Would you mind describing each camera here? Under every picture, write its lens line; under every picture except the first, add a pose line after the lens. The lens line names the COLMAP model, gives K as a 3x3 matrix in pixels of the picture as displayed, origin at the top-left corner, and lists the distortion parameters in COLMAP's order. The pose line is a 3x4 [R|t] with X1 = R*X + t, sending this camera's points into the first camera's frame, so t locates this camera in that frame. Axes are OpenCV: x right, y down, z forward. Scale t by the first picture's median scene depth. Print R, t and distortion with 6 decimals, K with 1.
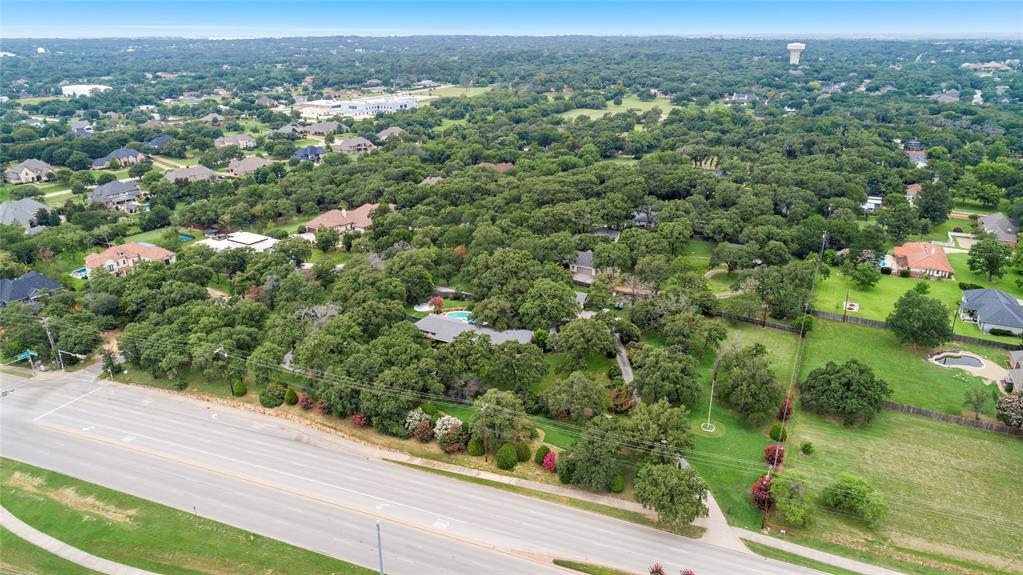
lens RADIAL K [[687.6, 0, 511.5], [0, 687.6, 287.5], [0, 0, 1]] dist [-0.012169, 0.002876]
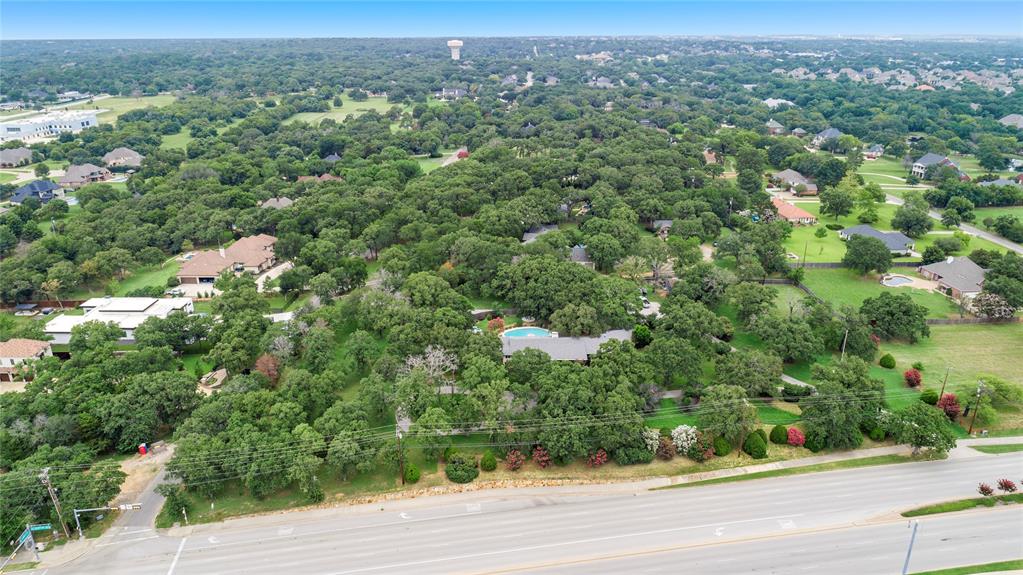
lens RADIAL K [[687.6, 0, 511.5], [0, 687.6, 287.5], [0, 0, 1]] dist [-0.012169, 0.002876]
pose [[0.857861, -0.182871, 0.480242, -0.608815], [0.182592, 0.982027, 0.047779, -0.077050], [-0.480348, 0.046700, 0.875834, 0.224825]]
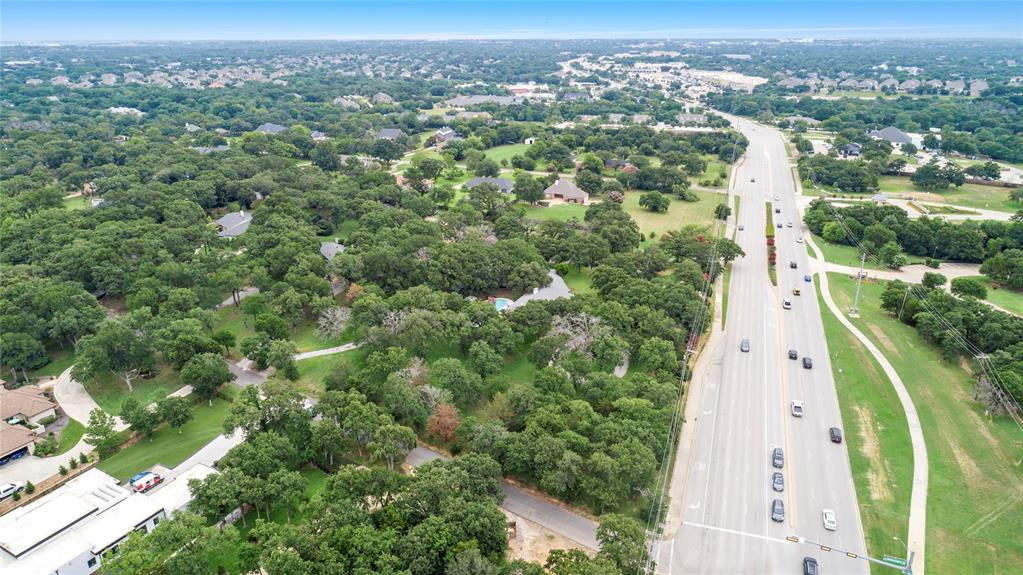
lens RADIAL K [[687.6, 0, 511.5], [0, 687.6, 287.5], [0, 0, 1]] dist [-0.012169, 0.002876]
pose [[-0.052909, -0.355583, 0.933146, -1.185025], [0.362413, 0.863906, 0.349747, -0.386851], [-0.930514, 0.356689, 0.083160, 1.035207]]
